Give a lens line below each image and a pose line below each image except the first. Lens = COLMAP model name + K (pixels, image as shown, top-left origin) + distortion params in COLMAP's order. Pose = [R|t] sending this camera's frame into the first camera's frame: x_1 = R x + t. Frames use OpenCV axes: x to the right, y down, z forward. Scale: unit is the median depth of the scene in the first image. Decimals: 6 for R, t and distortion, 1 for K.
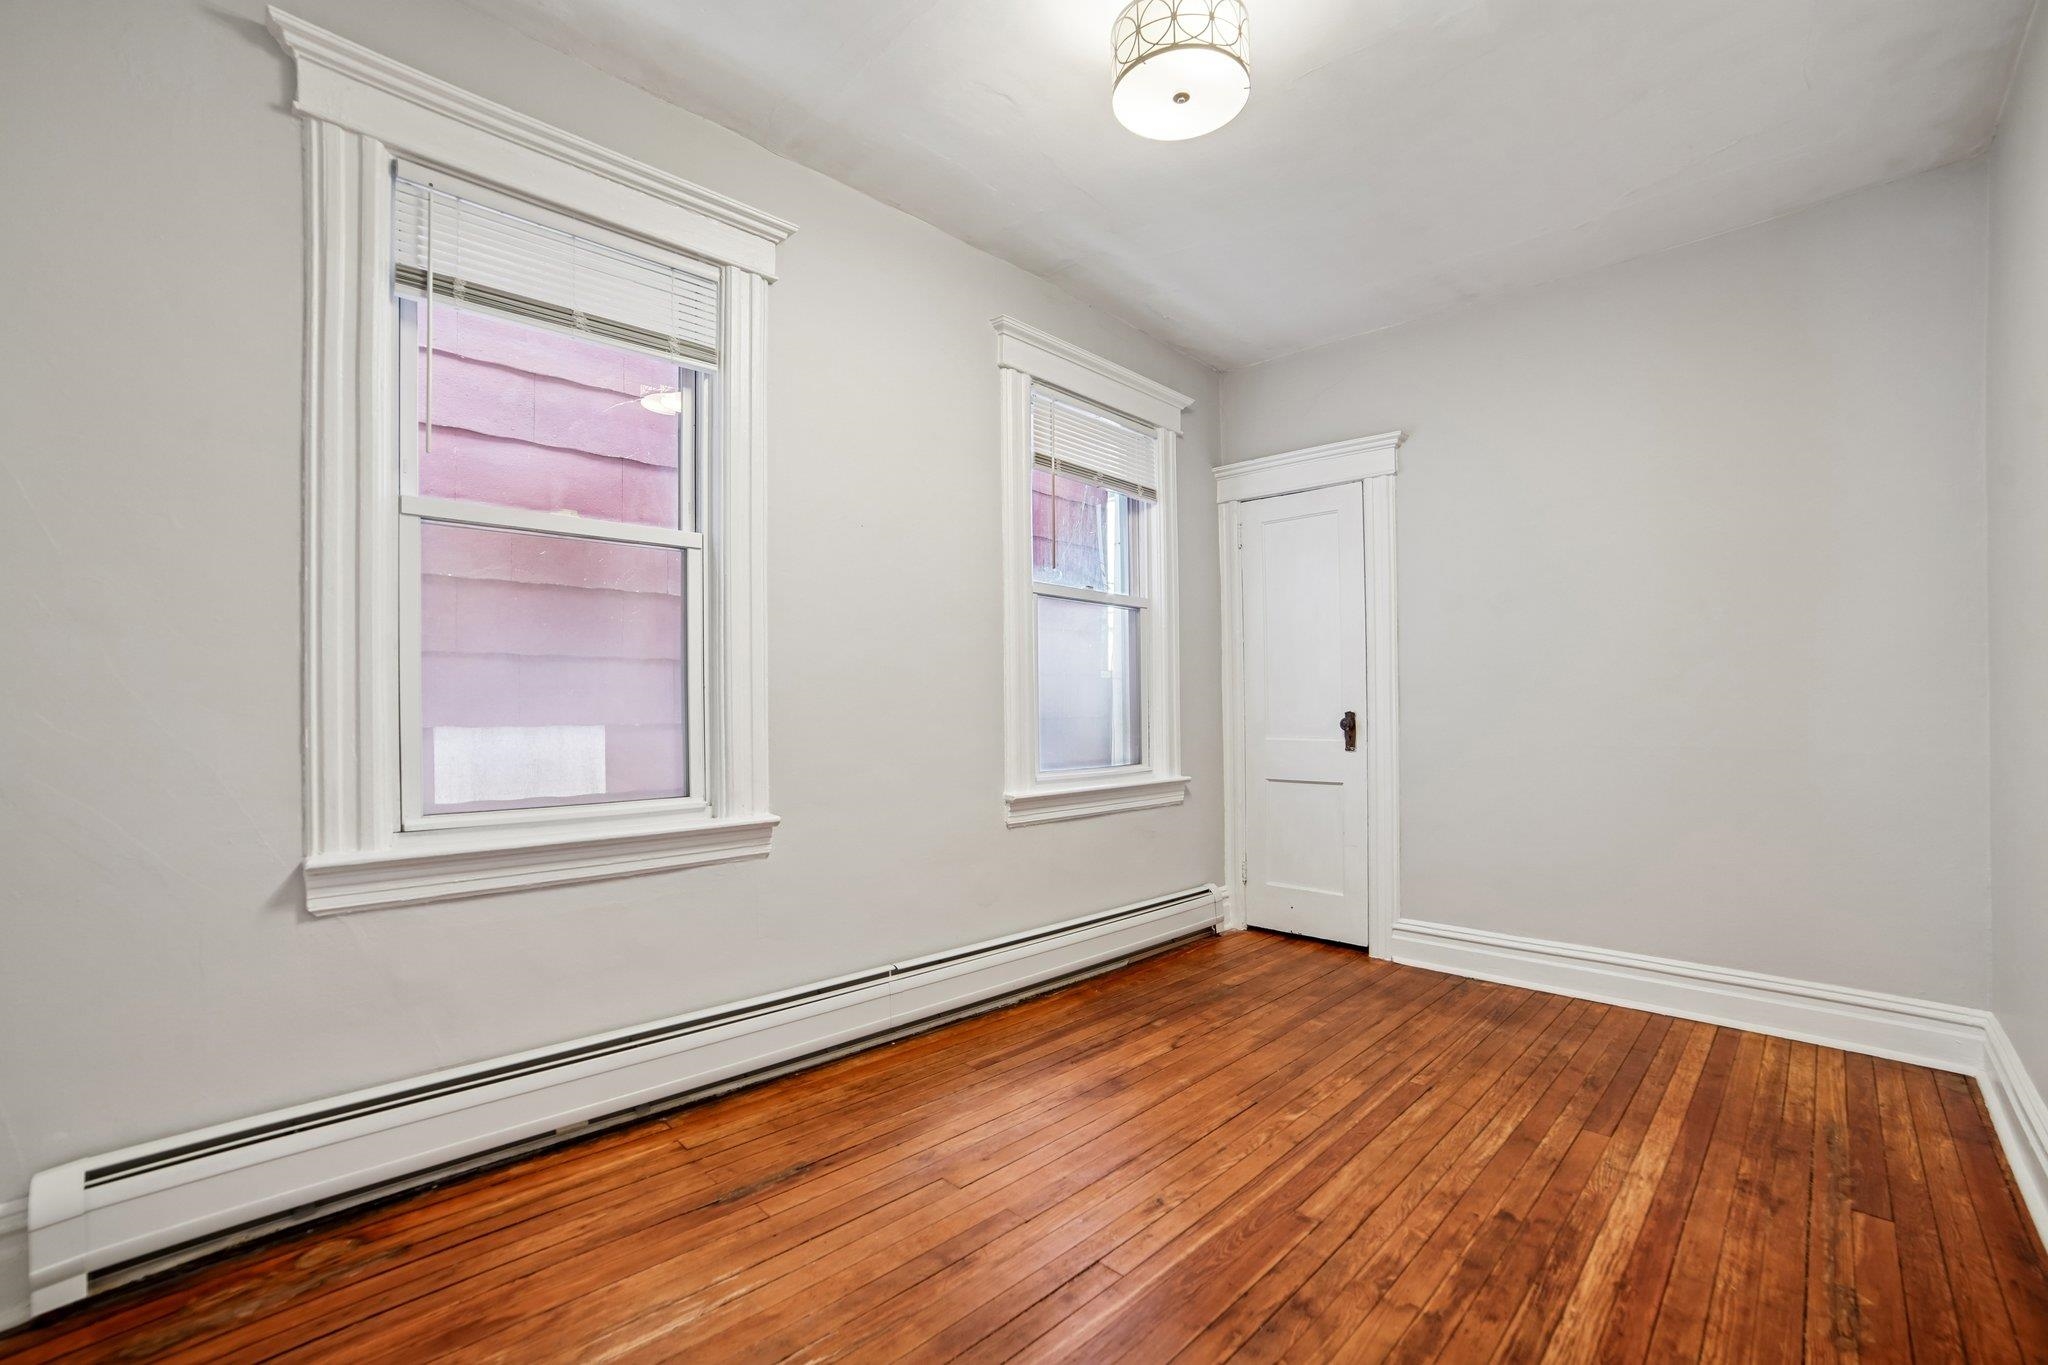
lens RADIAL K [[891.1, 0, 1024.4], [0, 891.1, 703.9], [0, 0, 1]] dist [-0.111836, 0.046429]
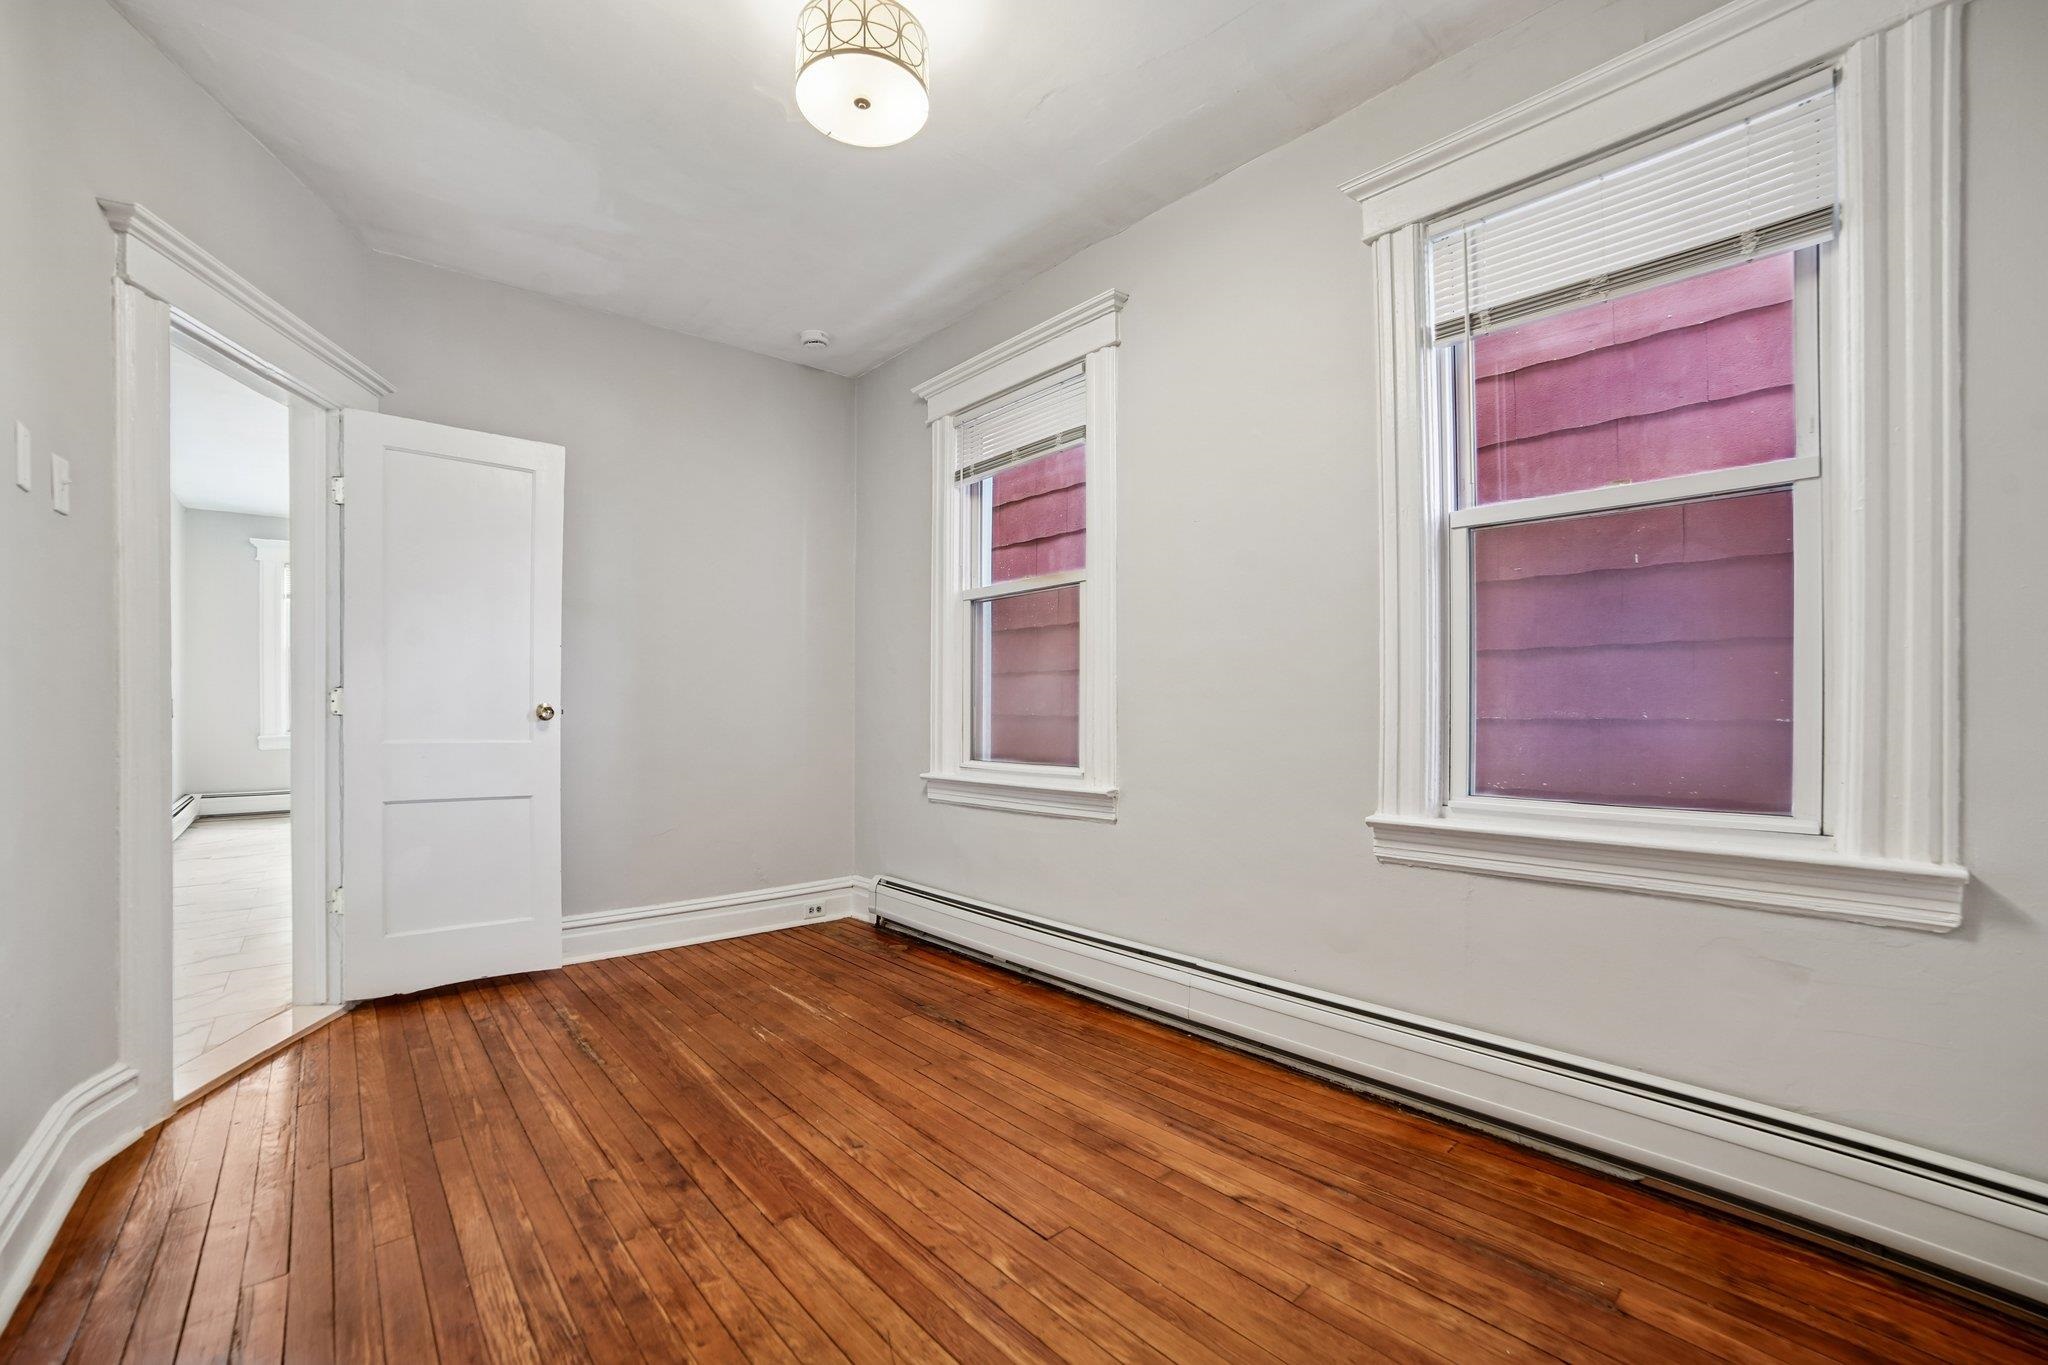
lens RADIAL K [[835.6, 0, 1007.2], [0, 835.6, 683.8], [0, 0, 1]] dist [-0.114651, 0.039290]
pose [[-0.083761, -0.031175, -0.995998, 0.923534], [0.003106, 0.999497, -0.031545, 0.017387], [0.996481, -0.005736, -0.083622, 0.999516]]
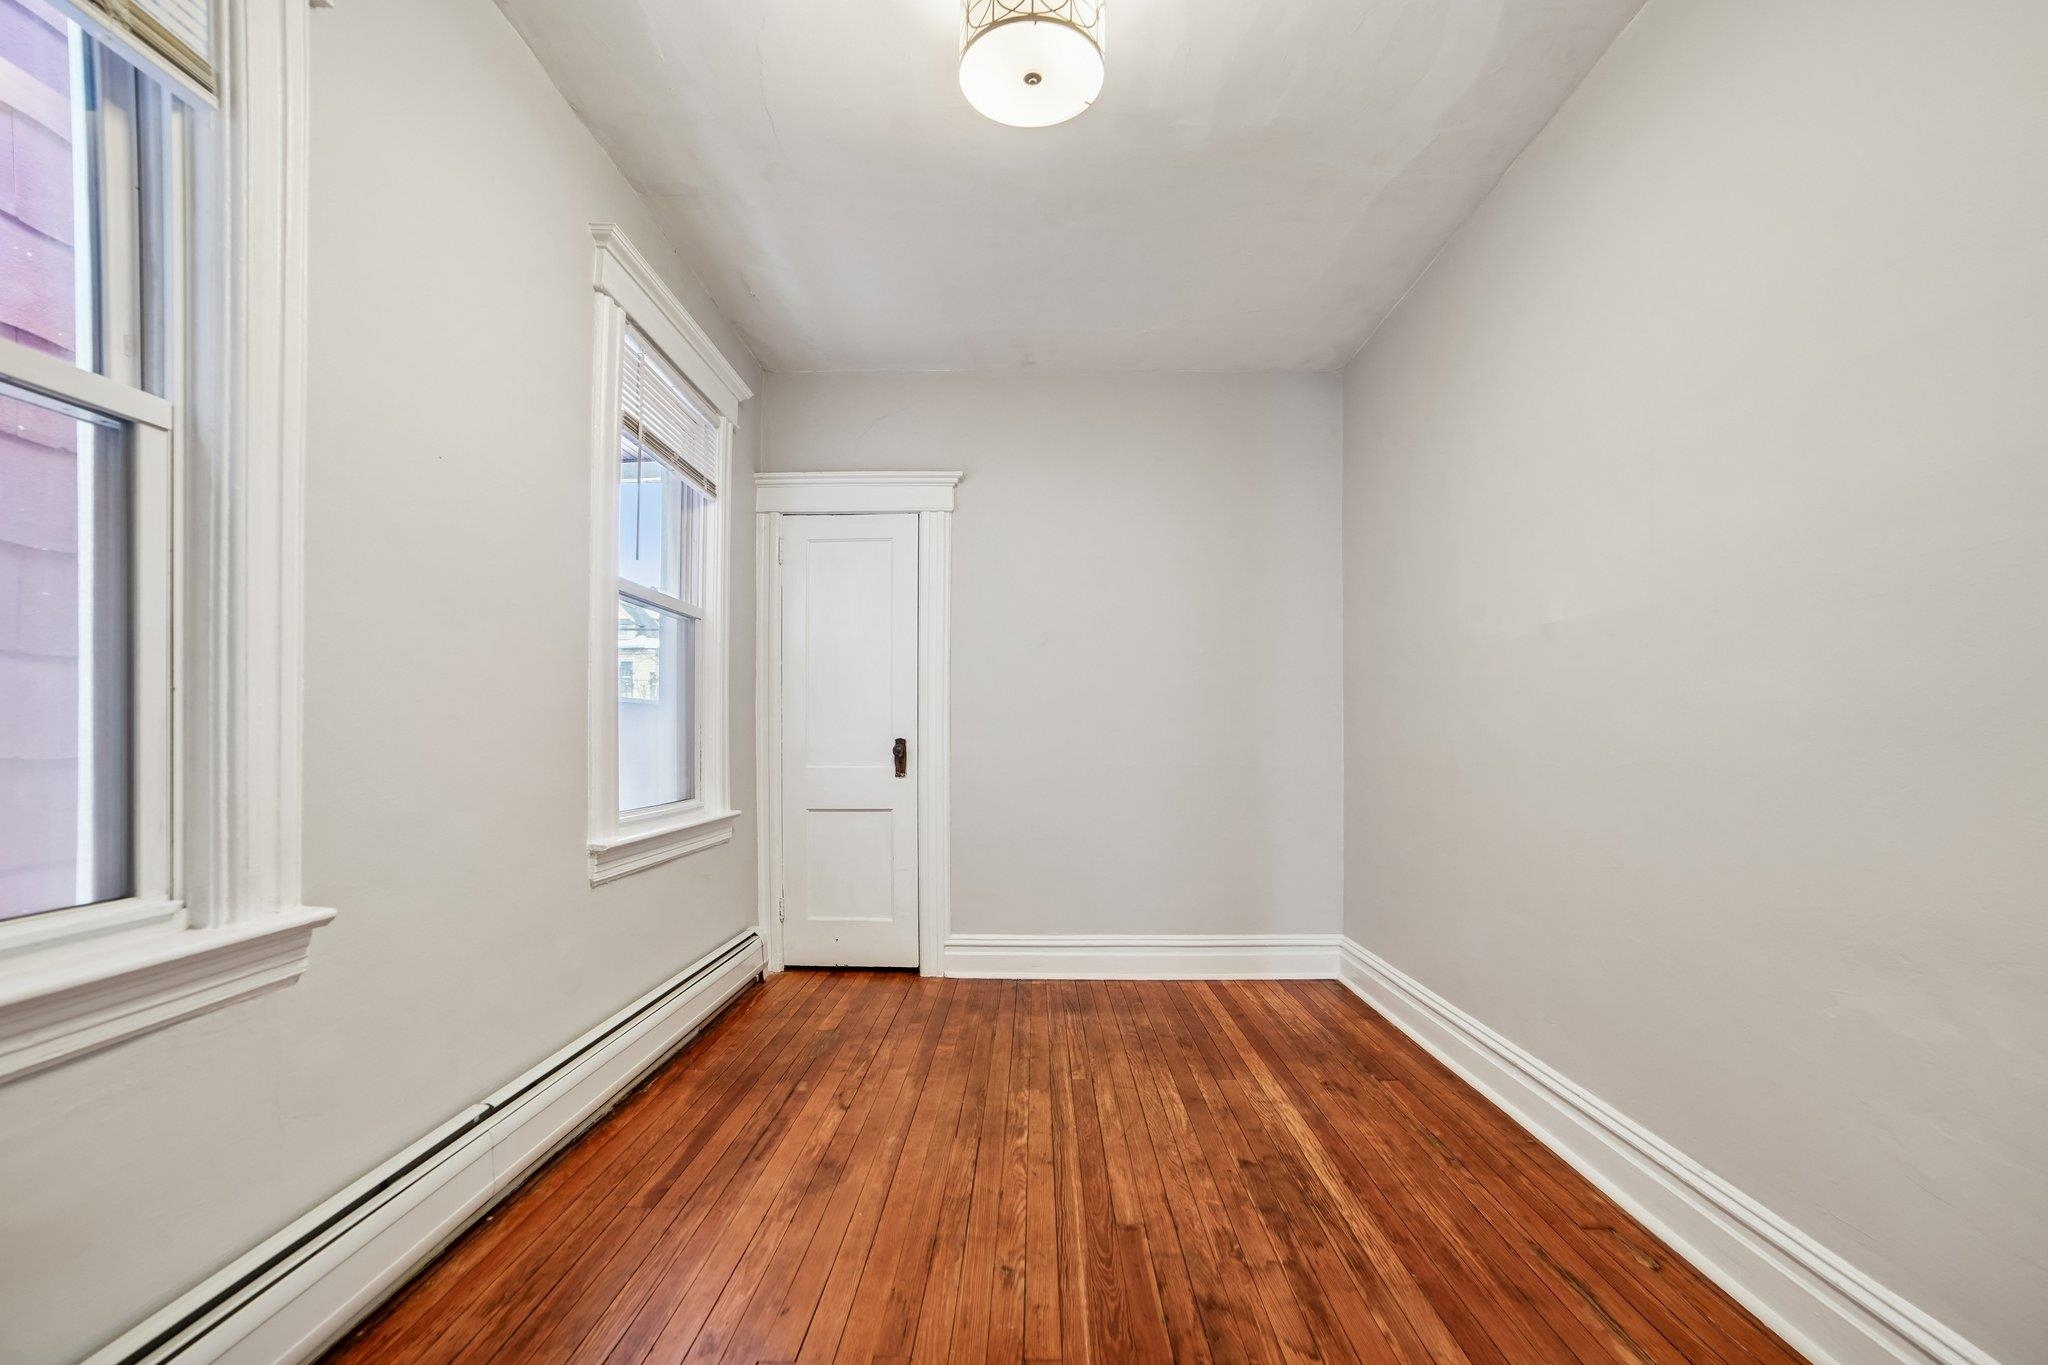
lens RADIAL K [[886.5, 0, 1031.5], [0, 886.5, 730.9], [0, 0, 1]] dist [-0.072007, 0.045898]
pose [[0.714318, 0.006340, 0.699792, -0.371587], [-0.004599, 0.999980, -0.004365, 0.006316], [-0.699806, -0.000100, 0.714333, 0.250410]]
